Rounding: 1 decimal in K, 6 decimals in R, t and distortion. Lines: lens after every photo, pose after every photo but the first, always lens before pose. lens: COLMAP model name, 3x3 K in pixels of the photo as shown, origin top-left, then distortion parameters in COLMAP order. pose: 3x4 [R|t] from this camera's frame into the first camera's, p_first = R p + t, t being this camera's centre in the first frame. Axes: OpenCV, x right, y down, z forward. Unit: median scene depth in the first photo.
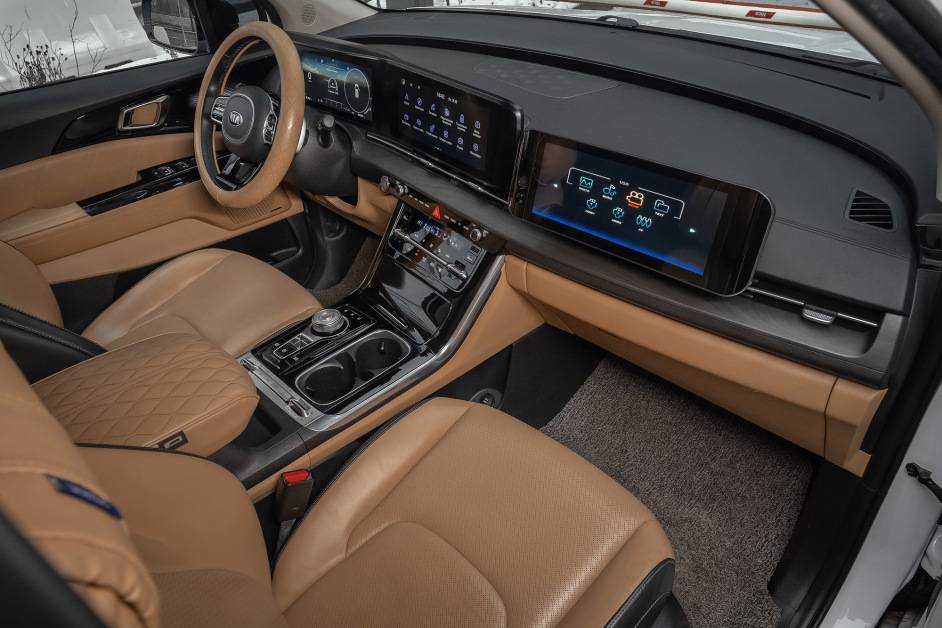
lens RADIAL K [[634.3, 0, 441.2], [0, 634.3, 310.0], [0, 0, 1]] dist [-0.024106, 0.007054]
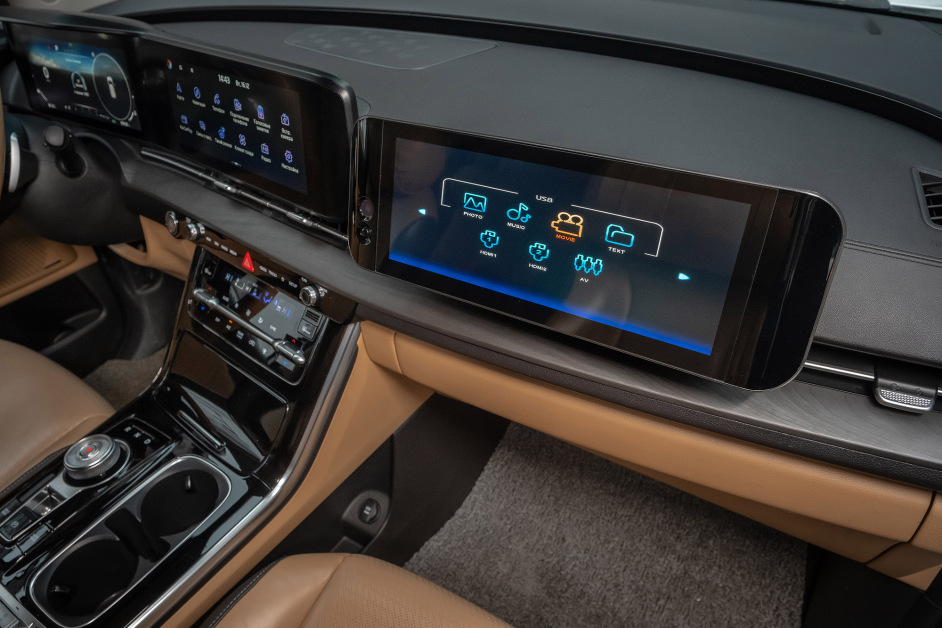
lens RADIAL K [[634.3, 0, 441.2], [0, 634.3, 310.0], [0, 0, 1]] dist [-0.024106, 0.007054]
pose [[0.975966, -0.131164, 0.174030, 0.070226], [0.131931, 0.991233, 0.007201, -0.089788], [-0.173449, 0.015932, 0.984714, 0.355238]]
